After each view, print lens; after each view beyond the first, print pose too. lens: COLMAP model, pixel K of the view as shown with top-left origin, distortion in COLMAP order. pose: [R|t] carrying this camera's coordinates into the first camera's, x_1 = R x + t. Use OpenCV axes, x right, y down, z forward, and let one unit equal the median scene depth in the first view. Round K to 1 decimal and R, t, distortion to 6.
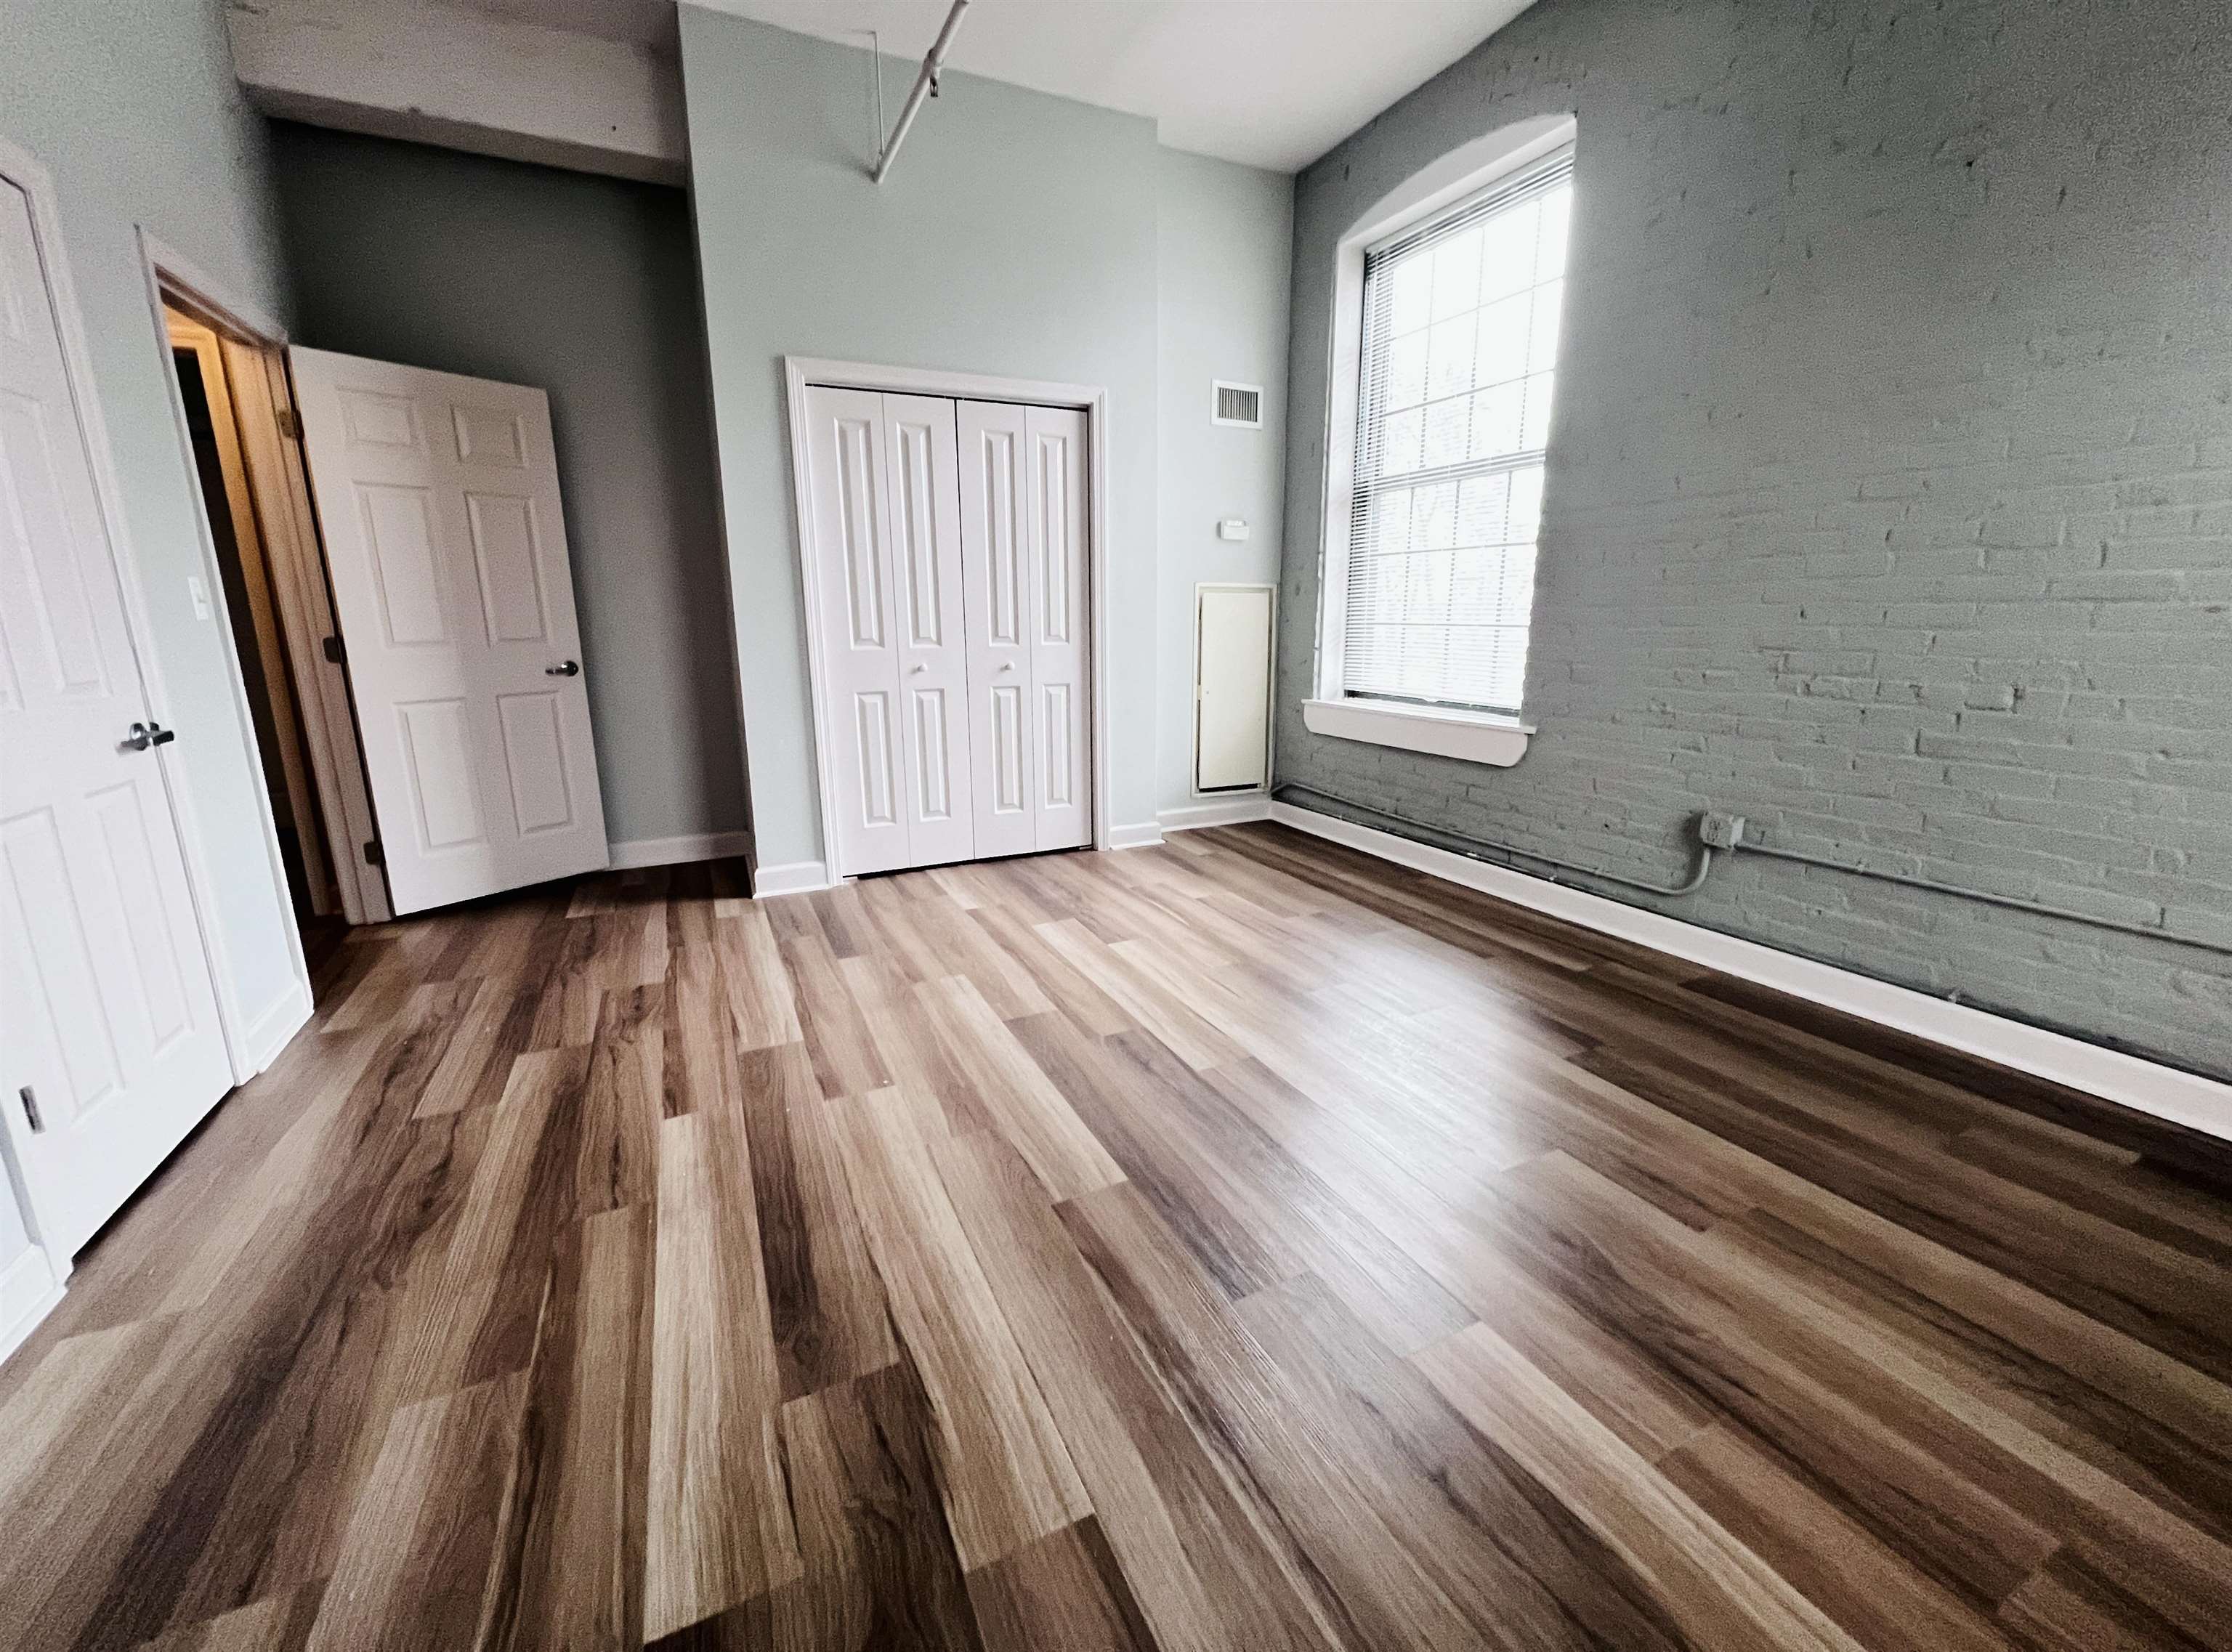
lens RADIAL K [[897.4, 0, 1111.0], [0, 897.4, 807.9], [0, 0, 1]] dist [0.000948, 0.000870]
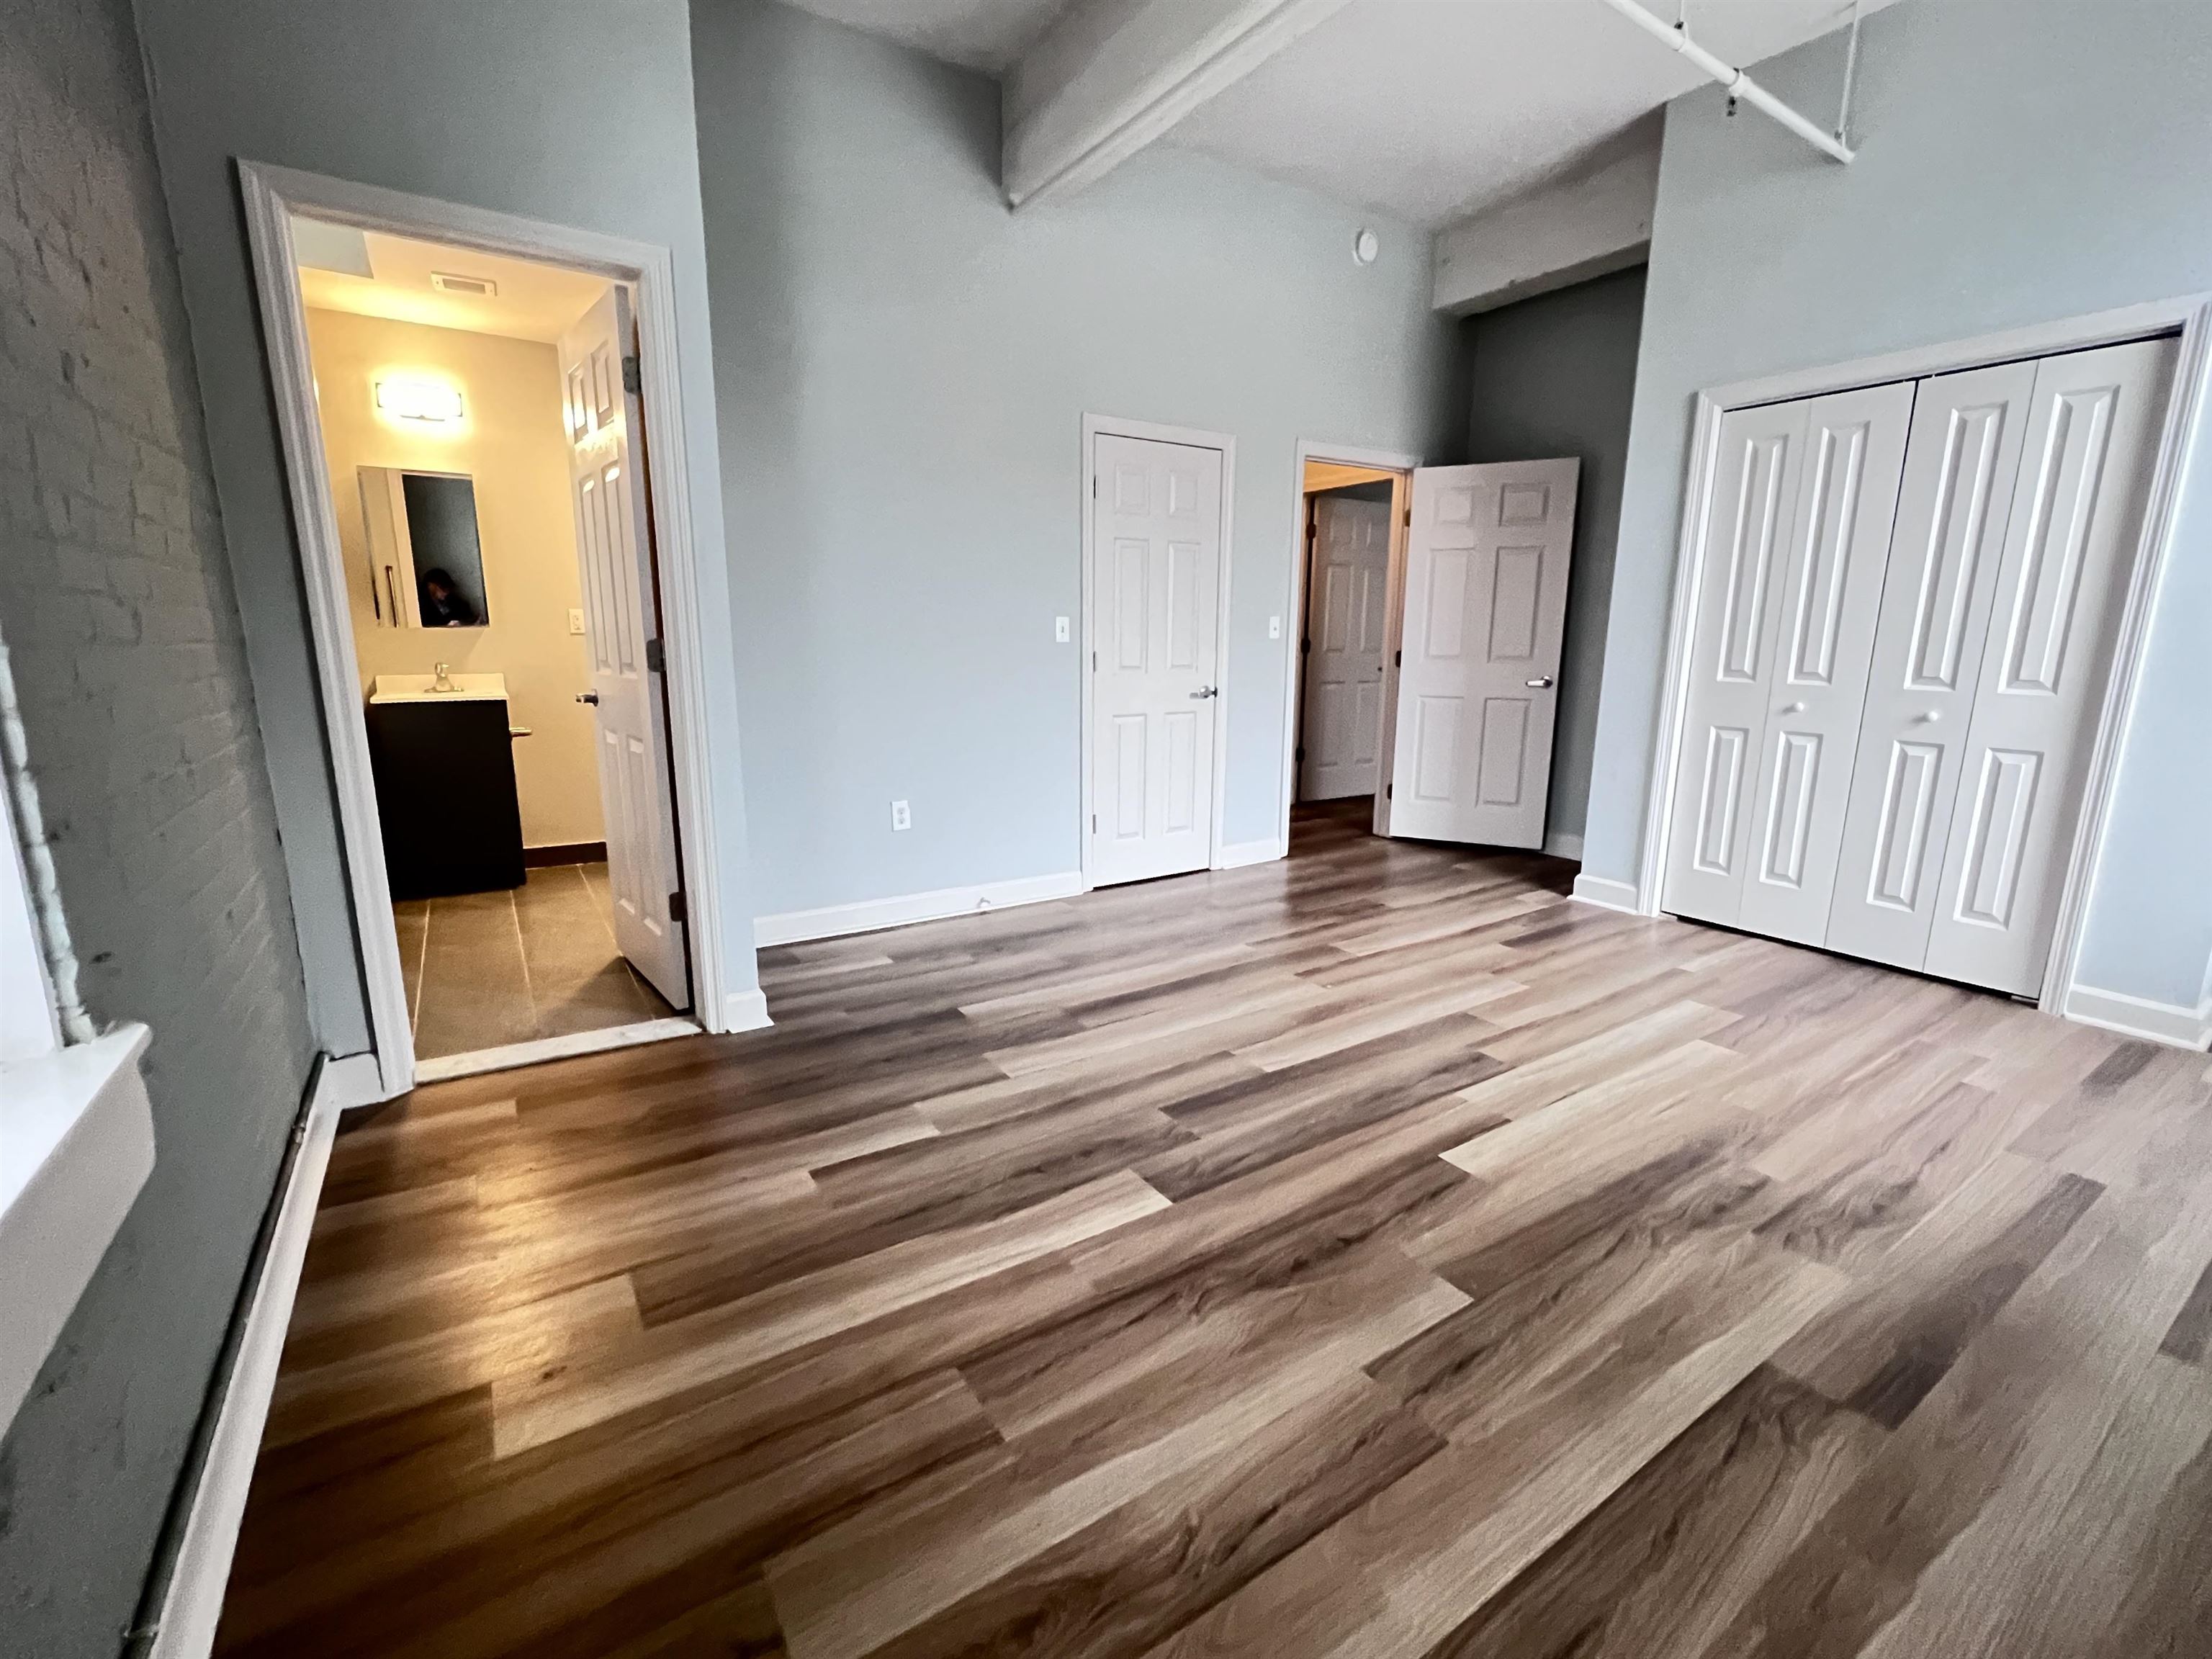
lens RADIAL K [[954.6, 0, 1106.9], [0, 954.6, 831.4], [0, 0, 1]] dist [-0.001513, -0.000109]
pose [[0.143169, 0.212100, -0.966704, 0.726001], [-0.220937, 0.958966, 0.177681, -0.069811], [0.964722, 0.188142, 0.184155, 0.257089]]
